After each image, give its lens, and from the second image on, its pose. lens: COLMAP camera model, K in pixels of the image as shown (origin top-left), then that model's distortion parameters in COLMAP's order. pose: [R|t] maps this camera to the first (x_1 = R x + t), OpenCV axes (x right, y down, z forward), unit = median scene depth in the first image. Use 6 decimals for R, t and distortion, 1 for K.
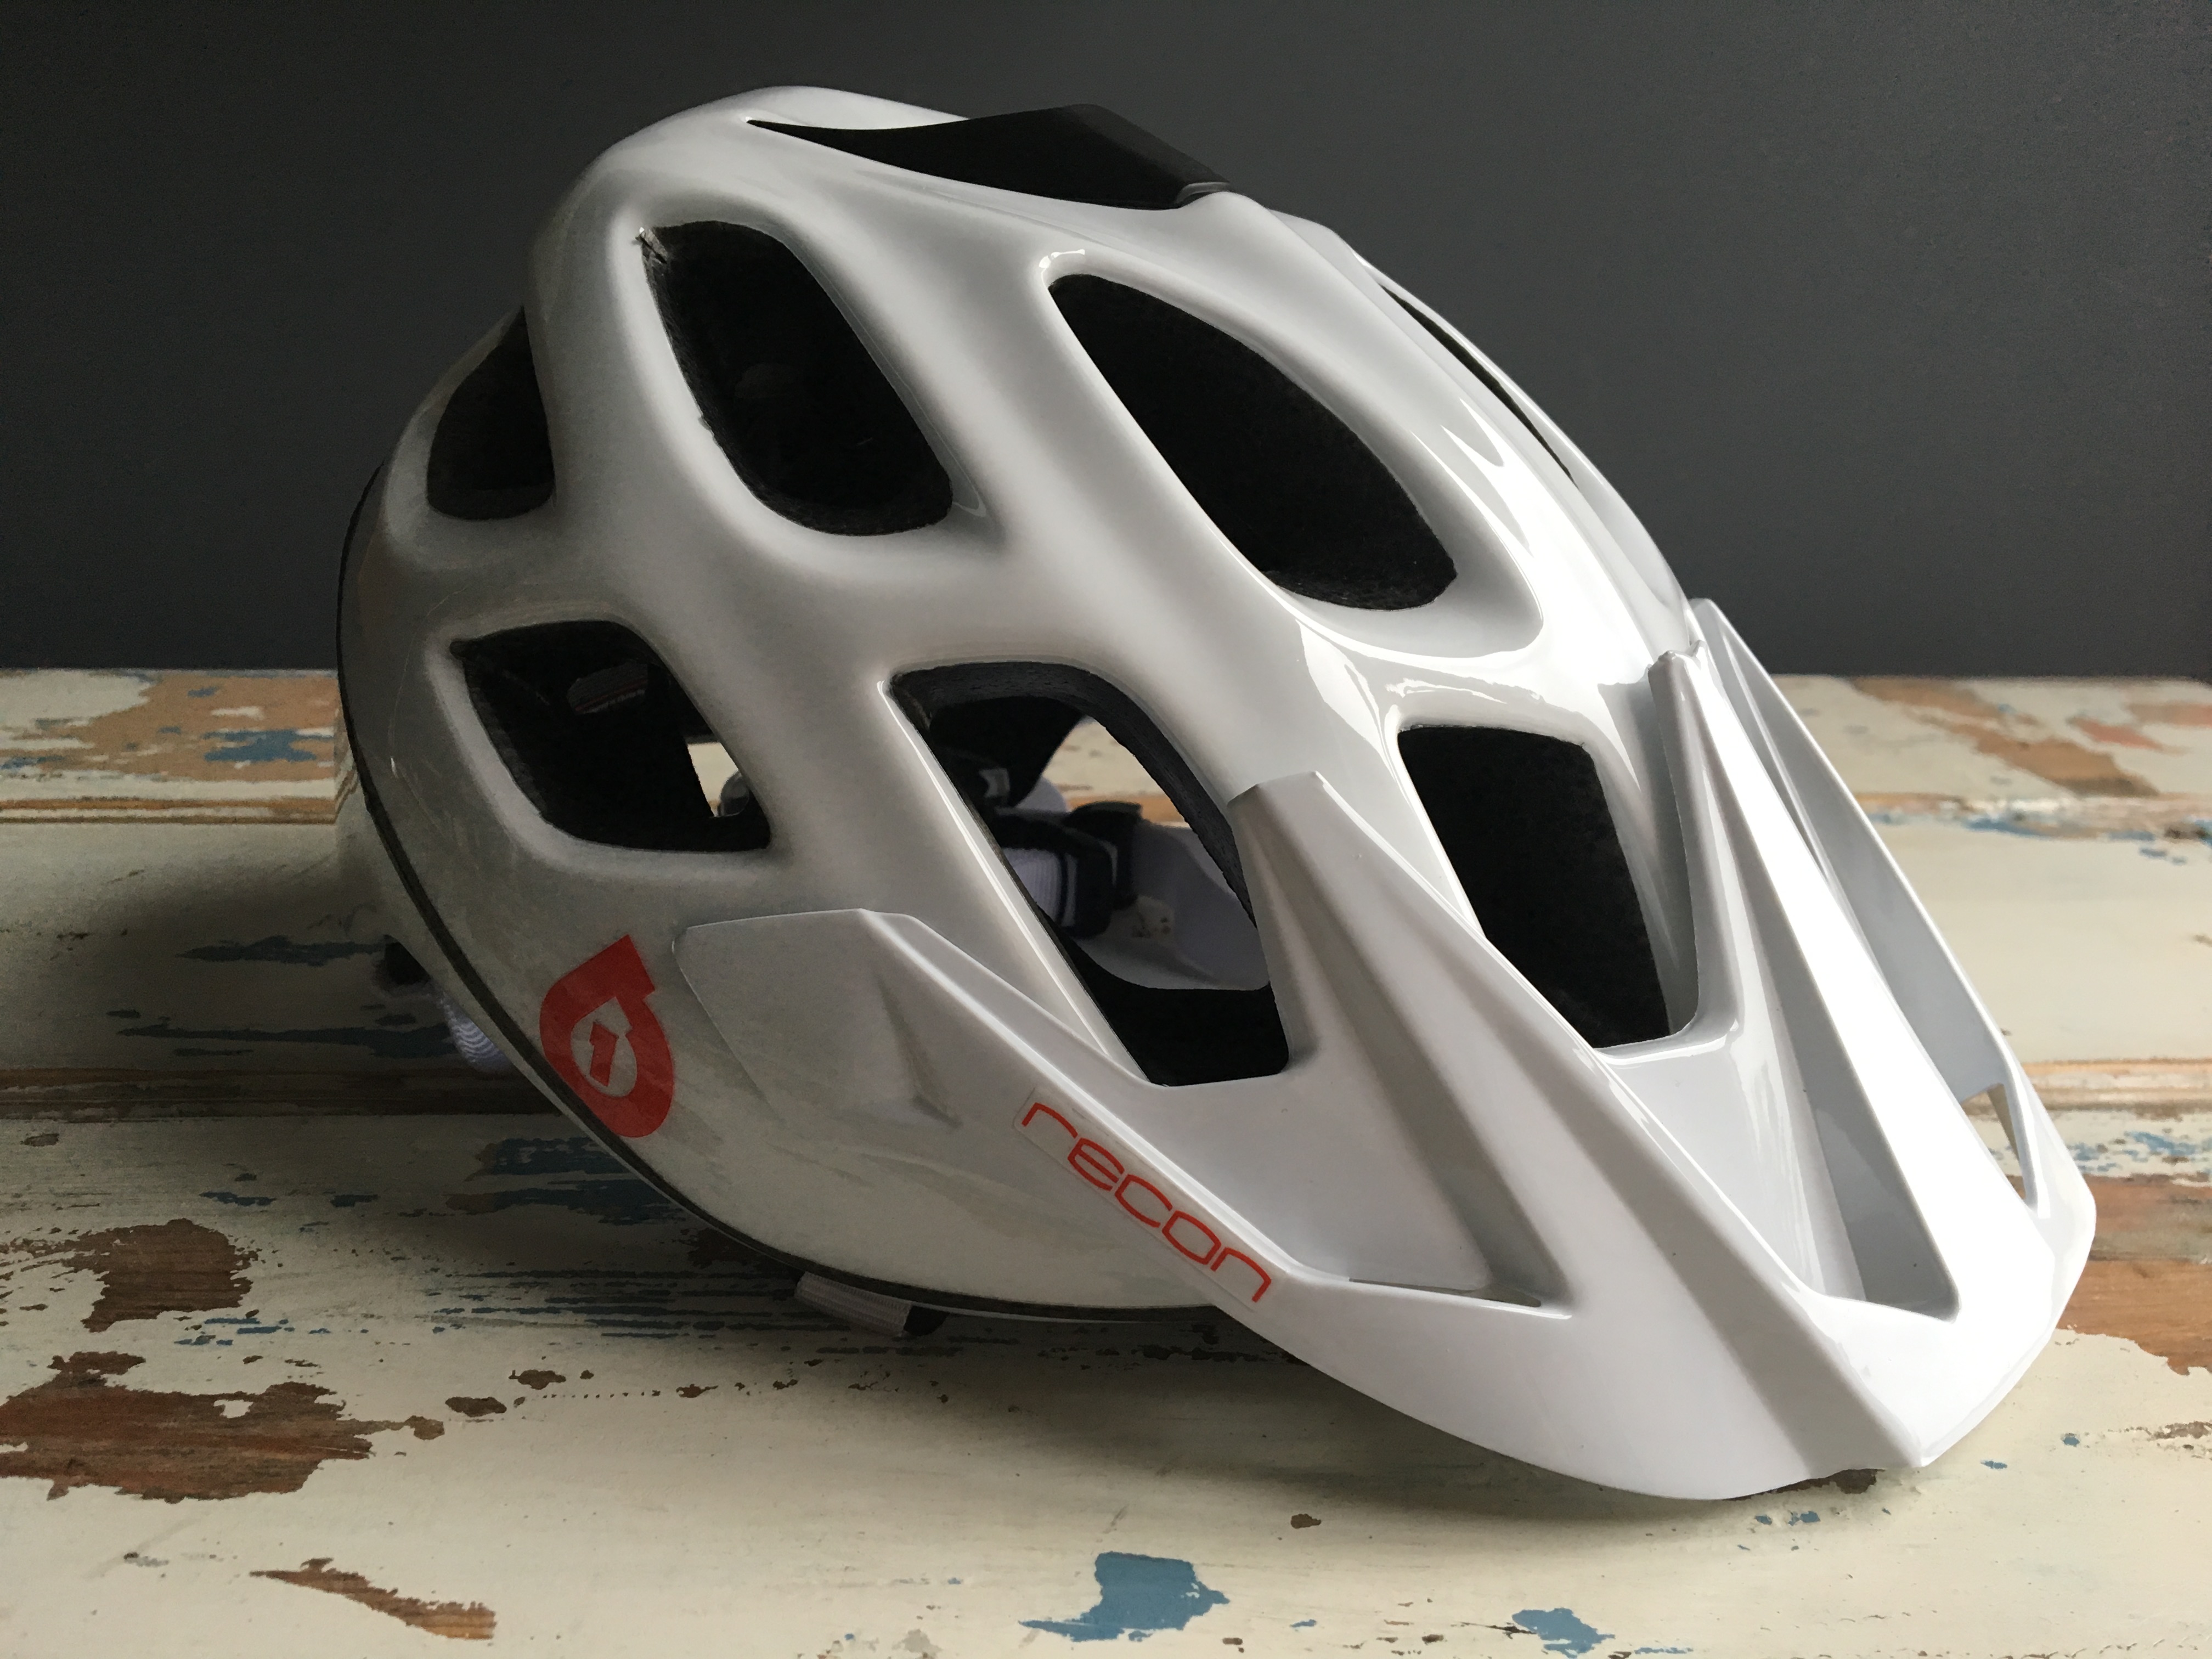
lens RADIAL K [[1892.6, 0, 1108.6], [0, 1892.6, 826.4], [0, 0, 1]] dist [0.048570, -0.083970]
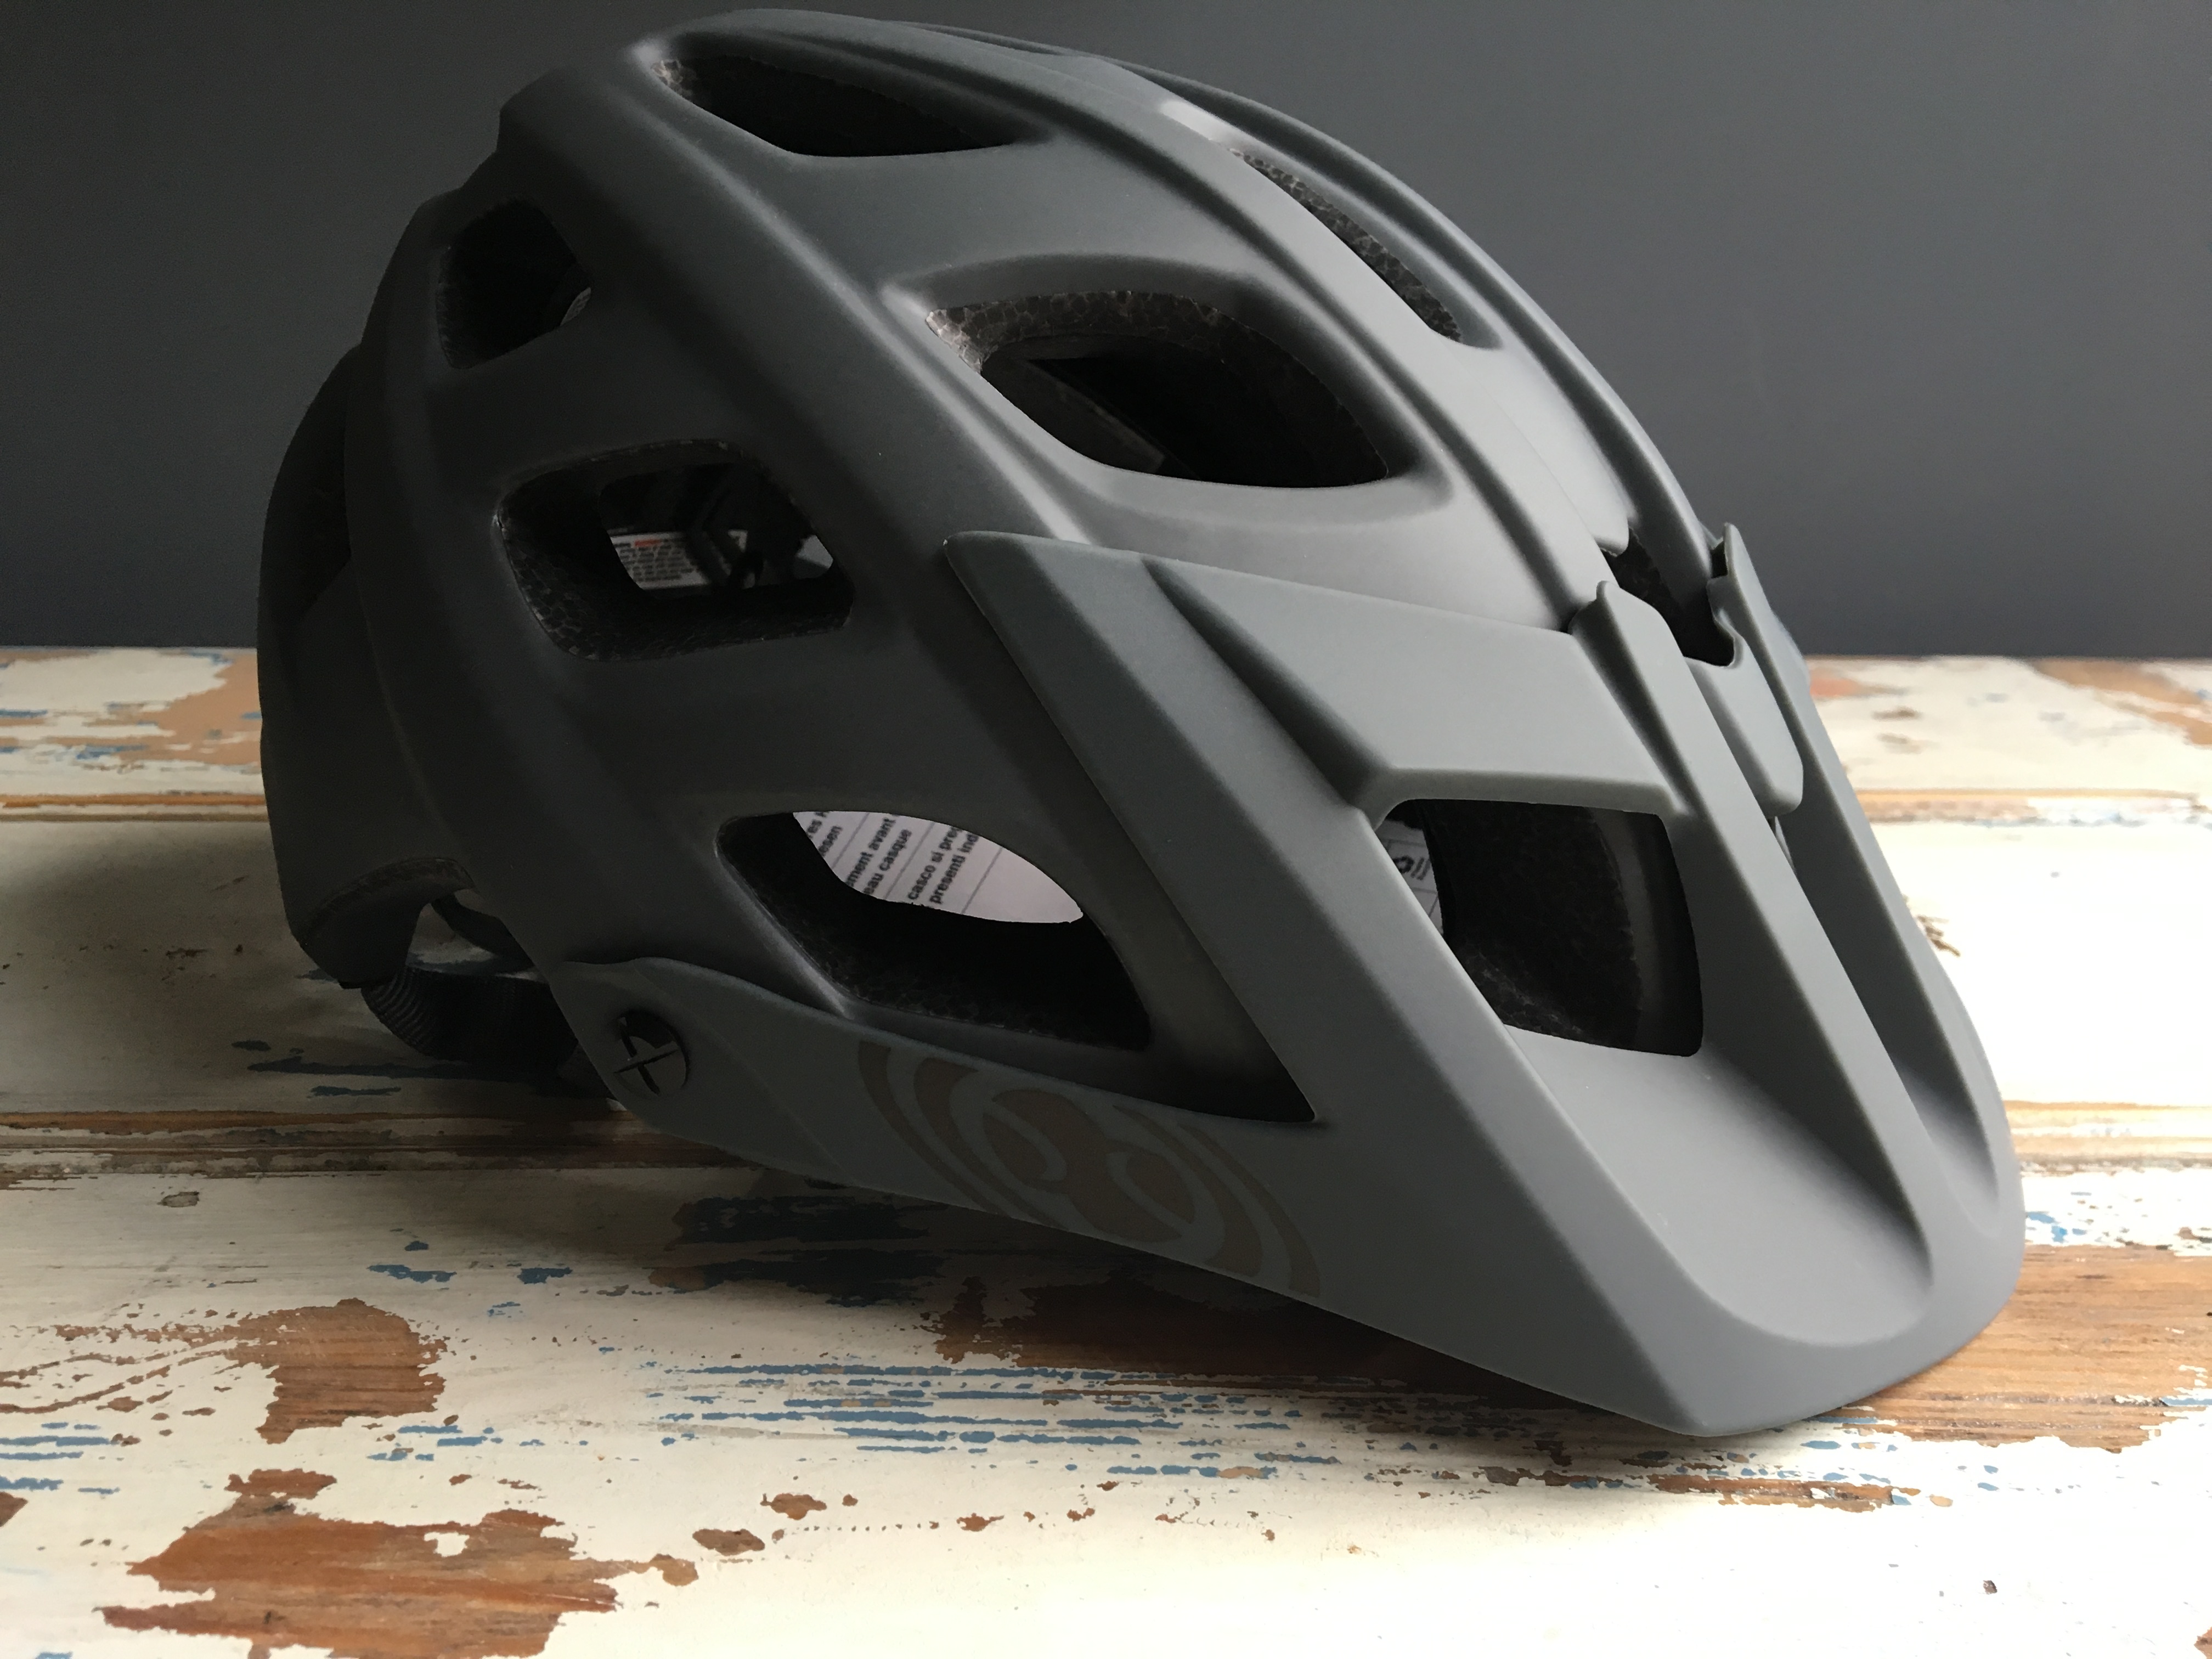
lens RADIAL K [[1895.4, 0, 1109.1], [0, 1895.4, 818.9], [0, 0, 1]] dist [0.062604, -0.112618]
pose [[0.999991, 0.001891, -0.003700, -0.155453], [-0.001832, 0.999872, 0.015895, -0.035569], [0.003729, -0.015888, 0.999867, 0.140822]]
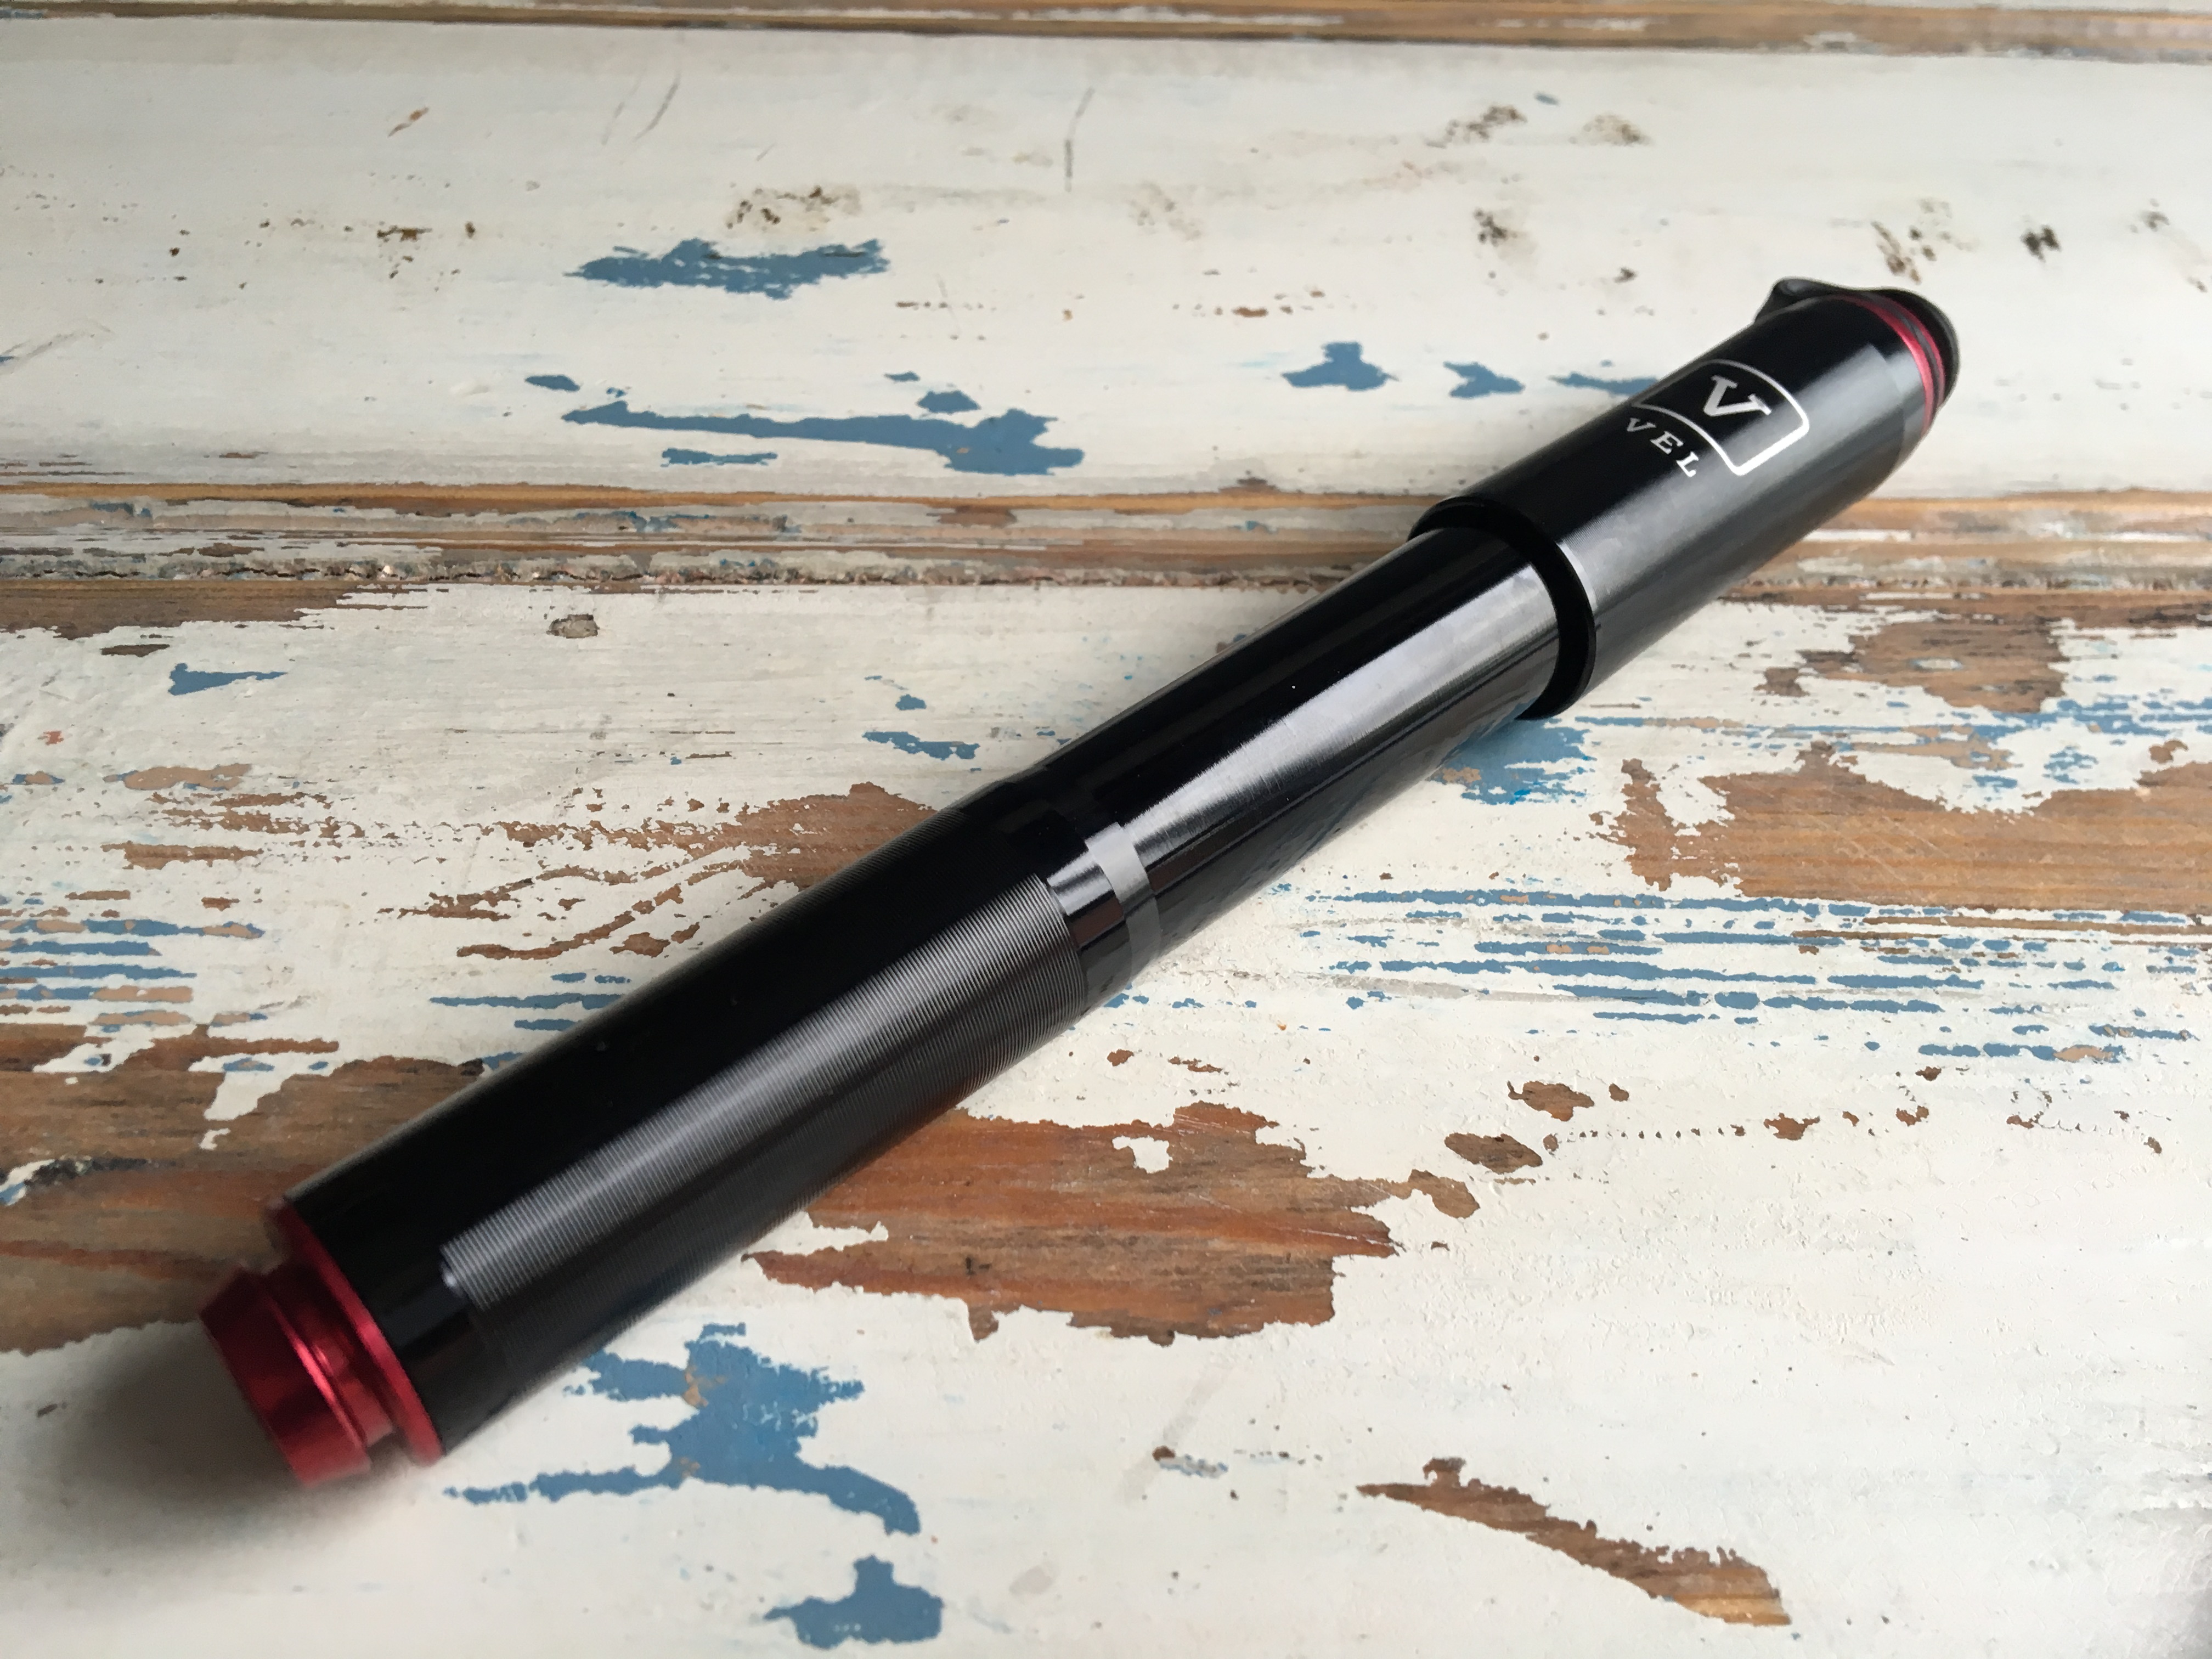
lens RADIAL K [[1909.7, 0, 1105.1], [0, 1909.7, 826.0], [0, 0, 1]] dist [0.088280, -0.187188]
pose [[0.999485, 0.010851, 0.030211, -0.488375], [-0.023016, 0.898294, 0.438791, -0.102712], [-0.022377, -0.439260, 0.898081, 0.423966]]
